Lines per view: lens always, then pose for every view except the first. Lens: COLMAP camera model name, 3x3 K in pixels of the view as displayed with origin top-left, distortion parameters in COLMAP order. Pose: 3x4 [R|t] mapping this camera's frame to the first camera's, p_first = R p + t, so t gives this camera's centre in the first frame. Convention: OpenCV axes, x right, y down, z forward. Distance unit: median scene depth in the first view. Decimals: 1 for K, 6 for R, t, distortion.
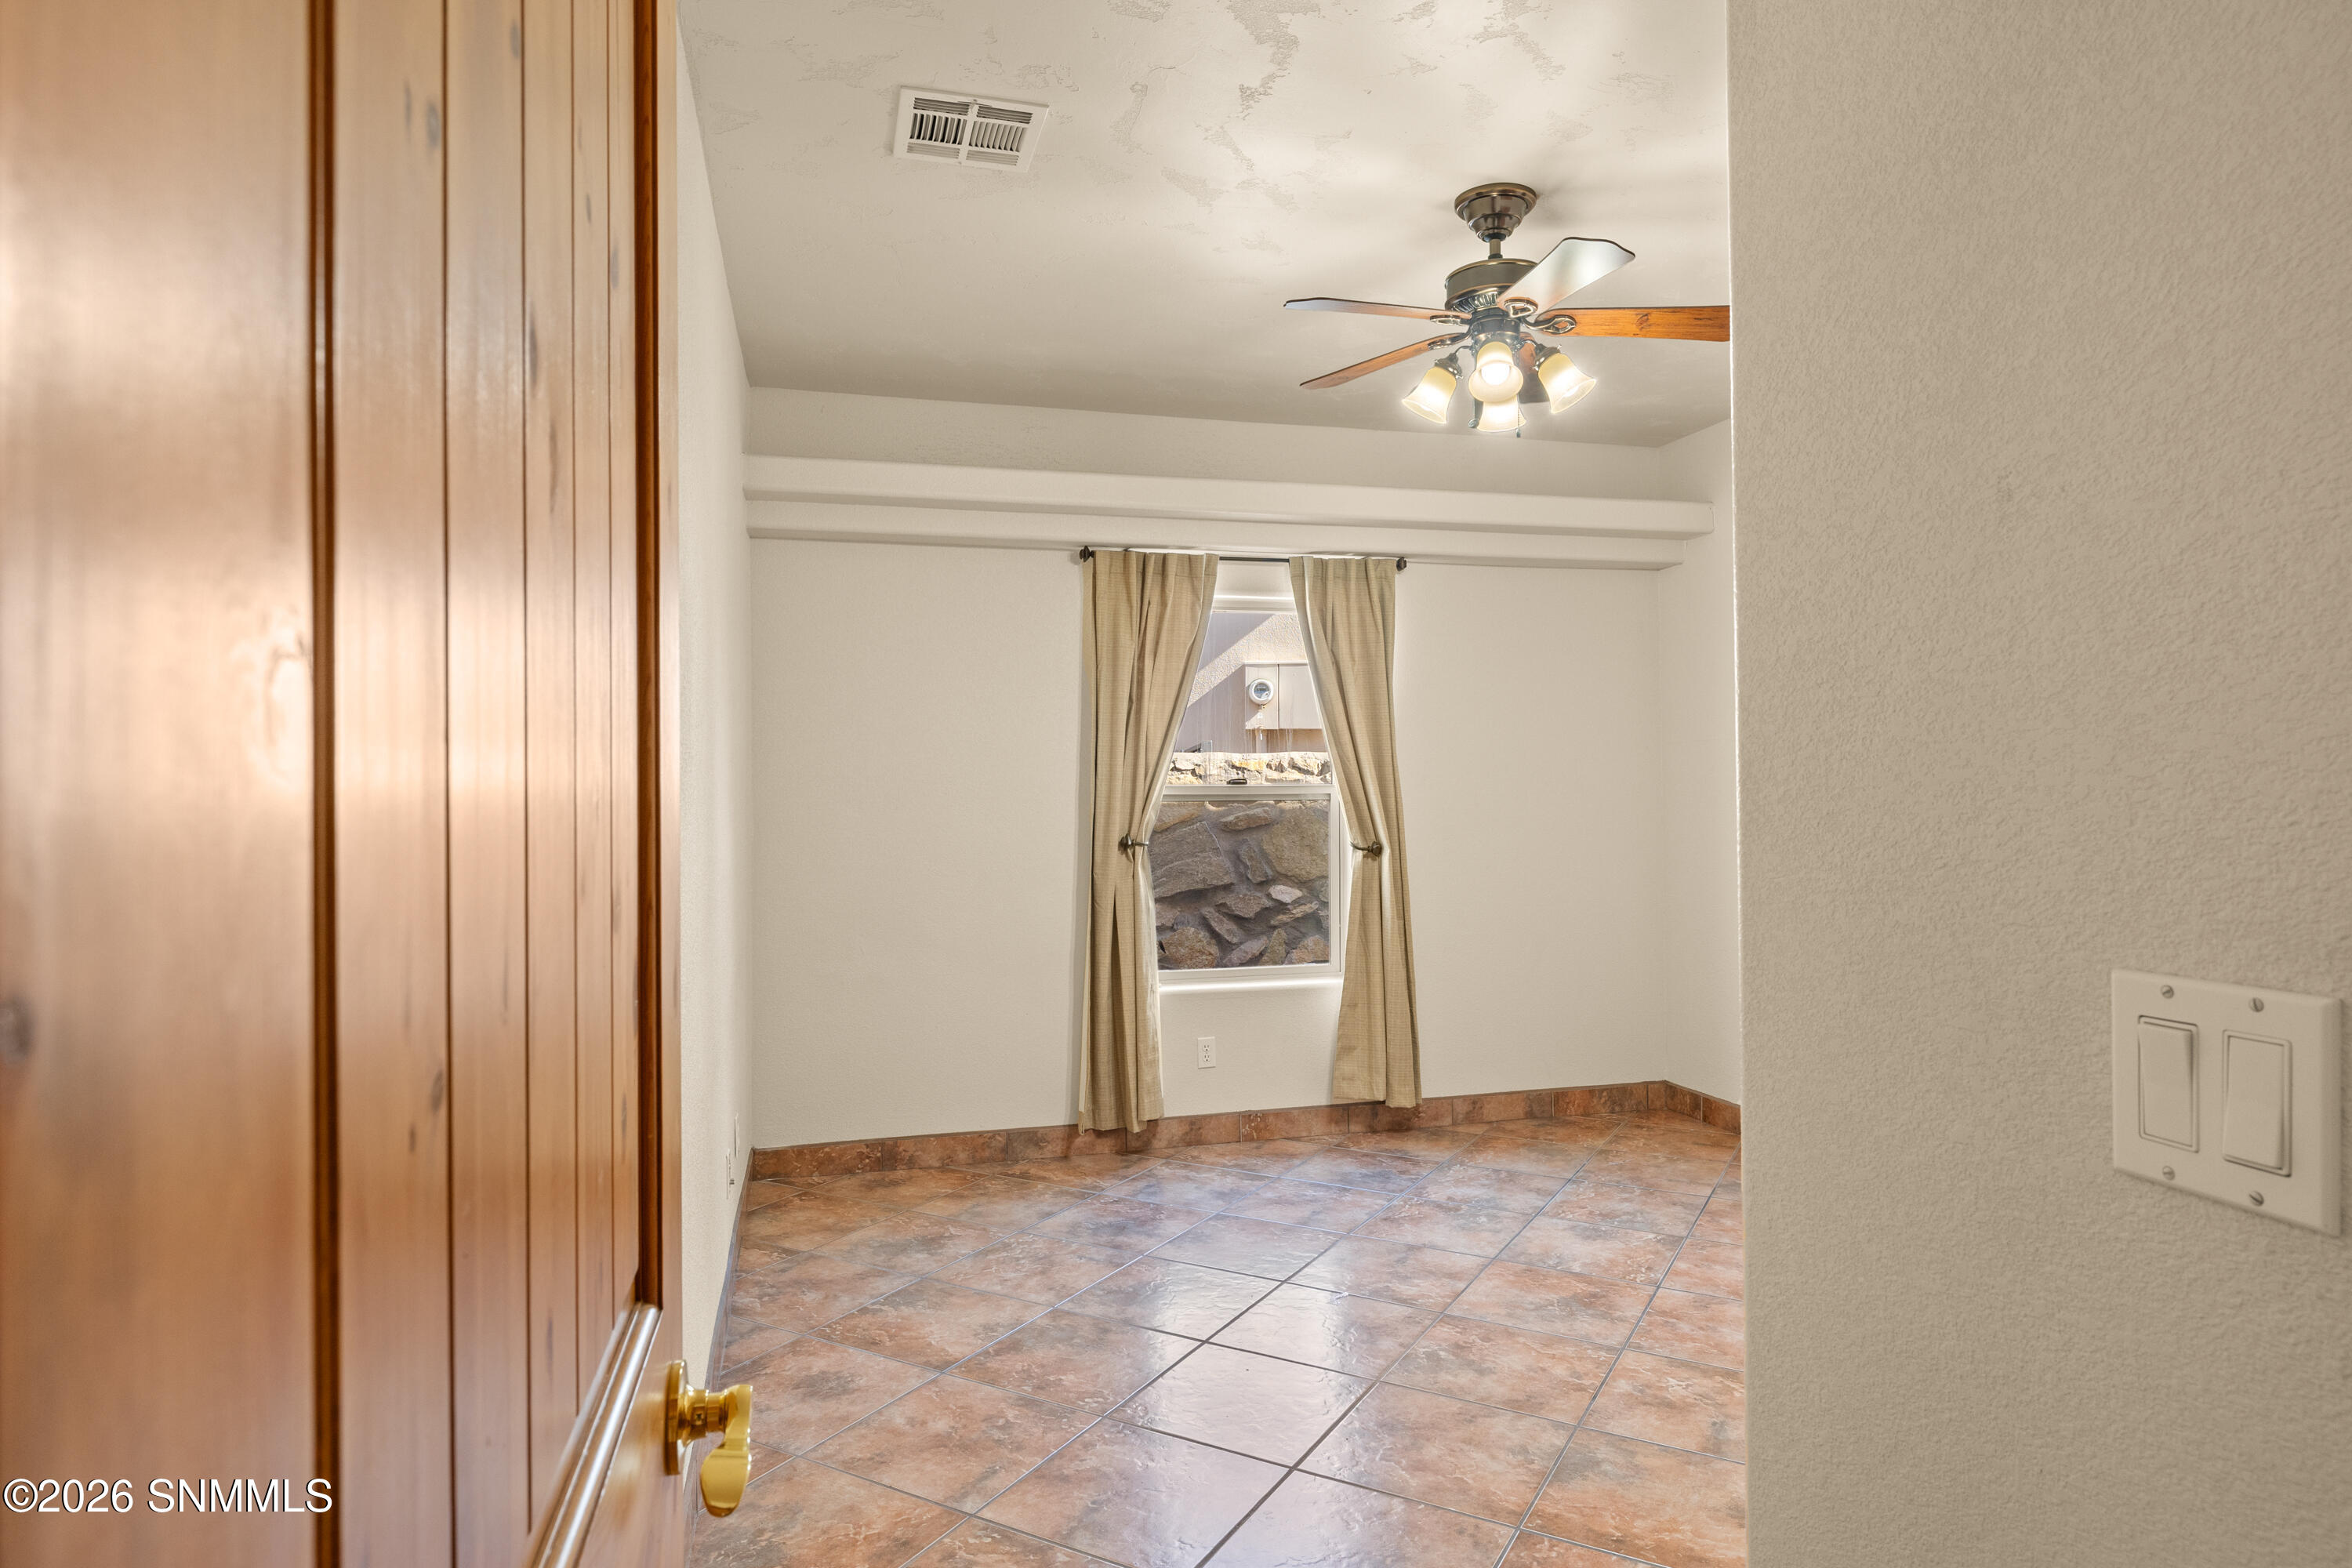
lens RADIAL K [[1340.2, 0, 1182.5], [0, 1340.2, 785.0], [0, 0, 1]] dist [-0.003404, 0.002454]
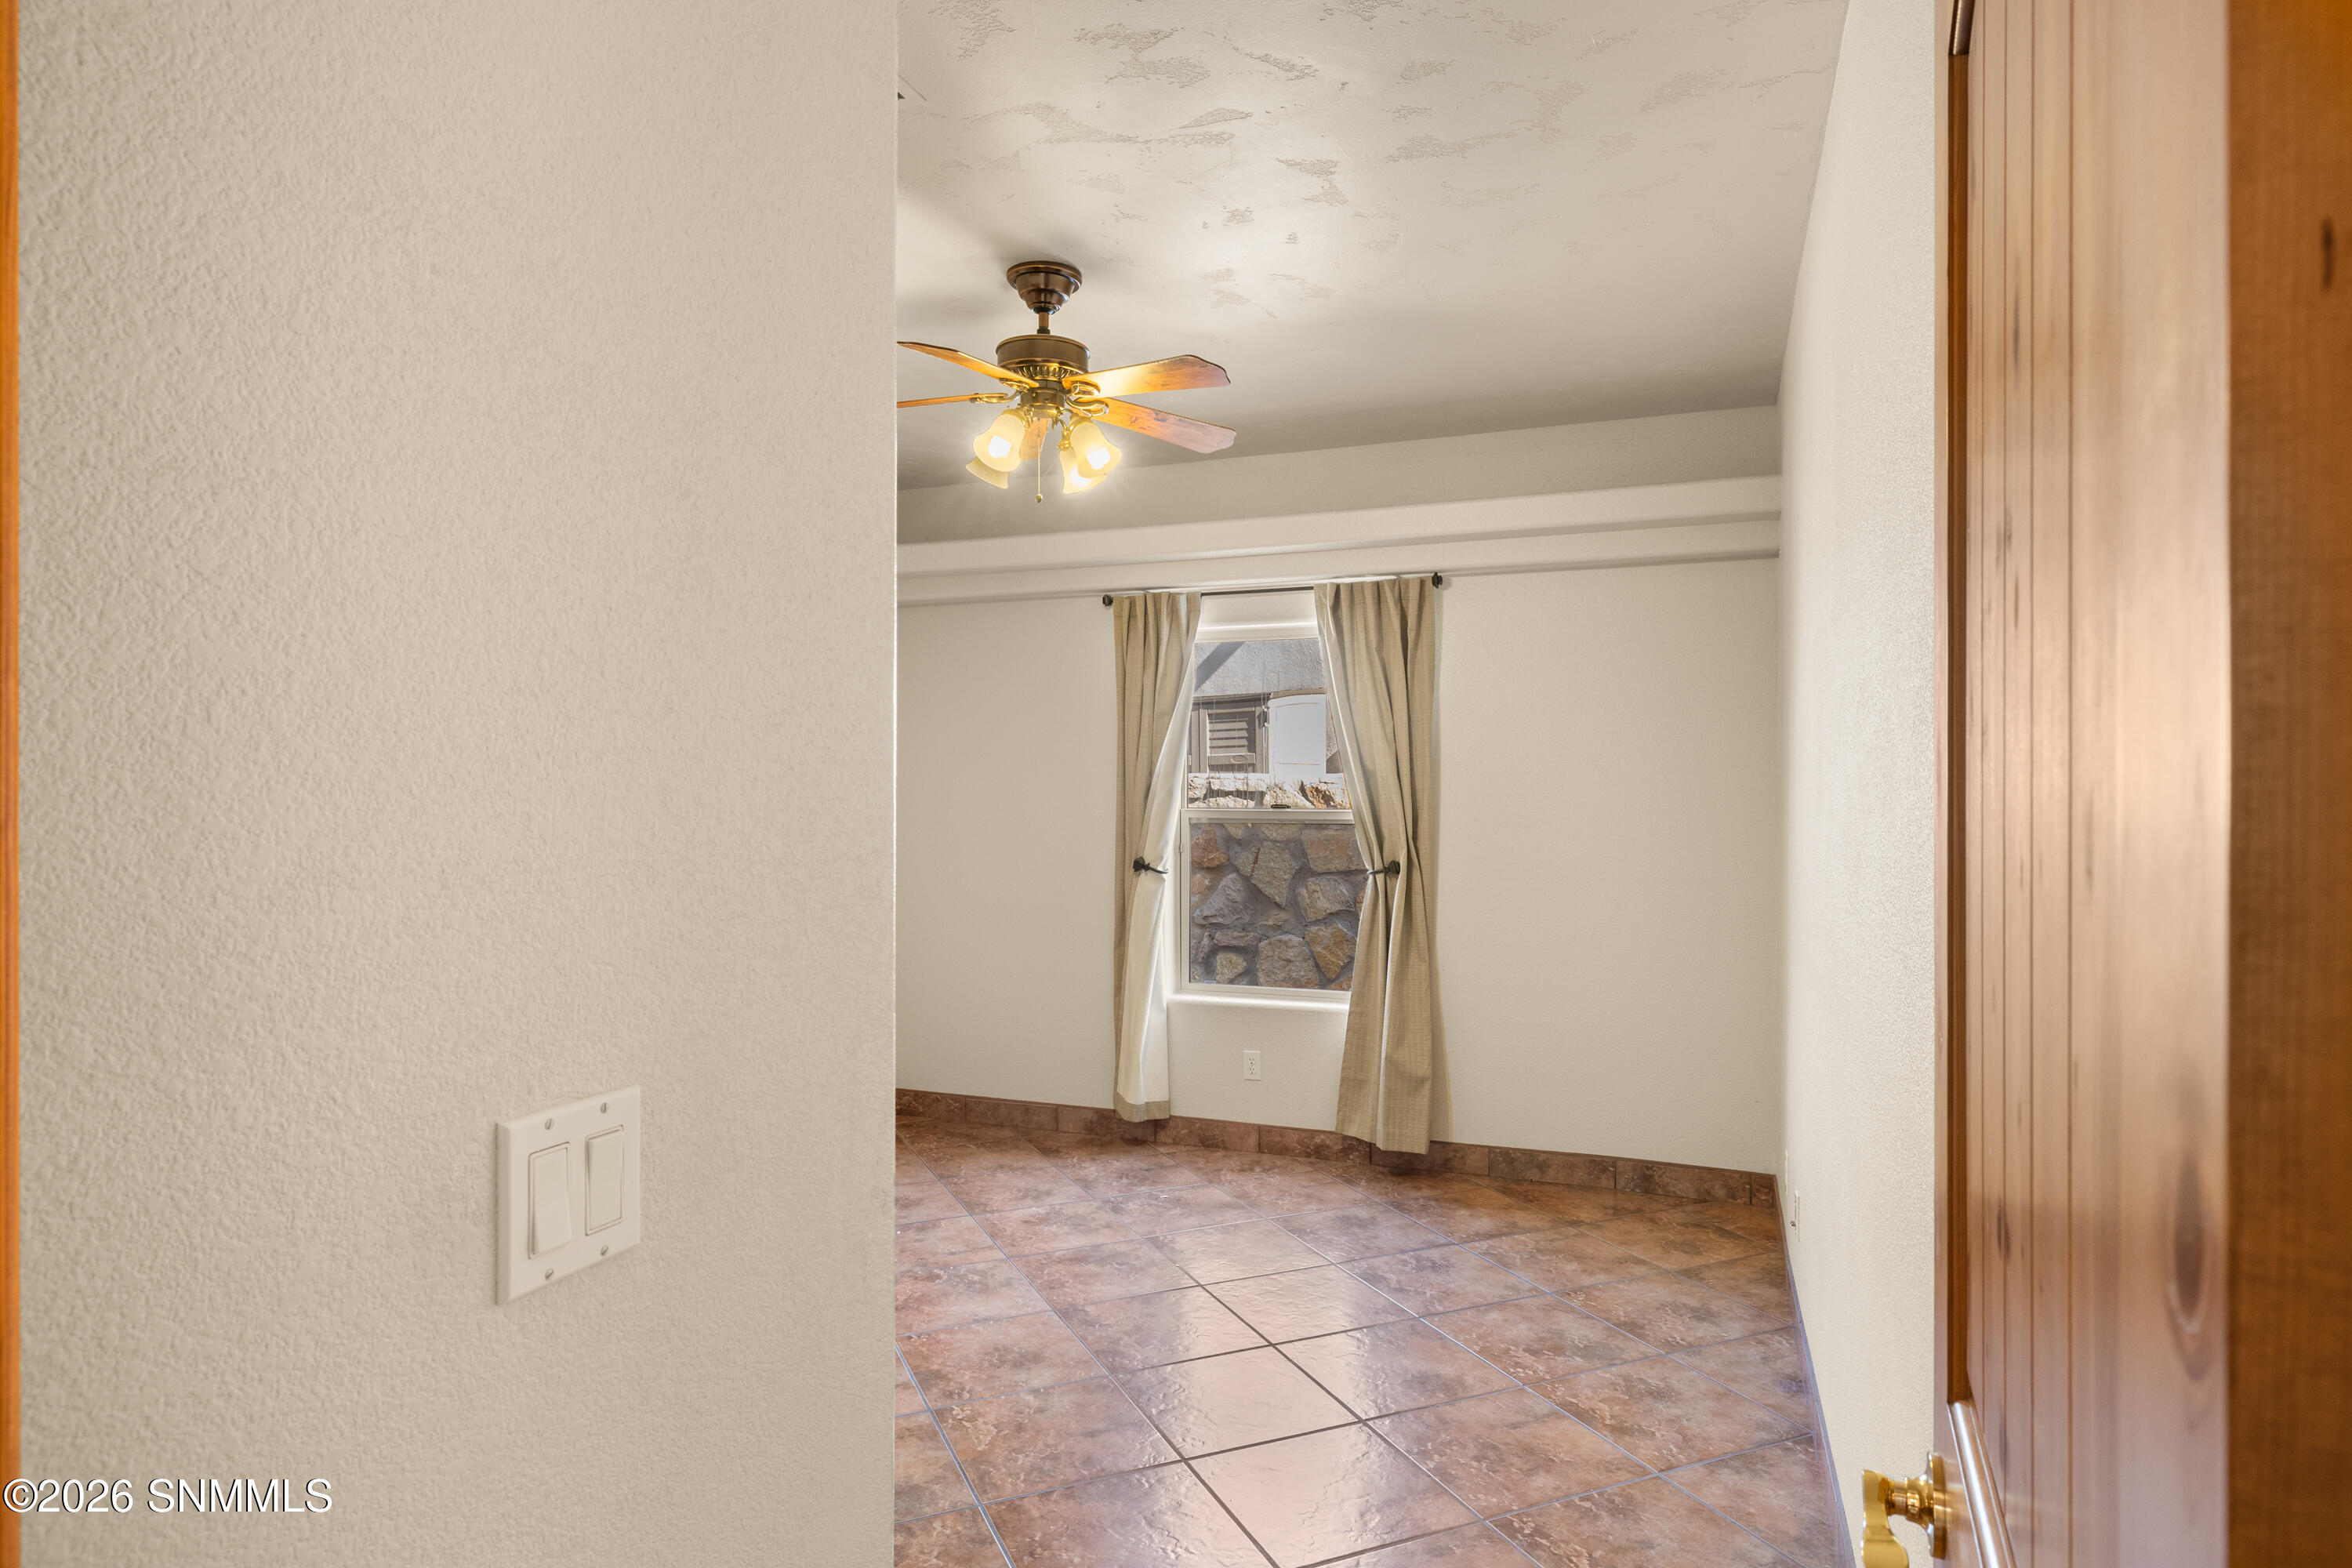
lens RADIAL K [[1340.2, 0, 1189.5], [0, 1340.2, 781.2], [0, 0, 1]] dist [-0.003404, 0.002454]
pose [[0.817617, 0.006765, -0.575723, 0.591097], [-0.012480, 0.999904, -0.005974, -0.013595], [0.575628, 0.012069, 0.817623, 0.118439]]
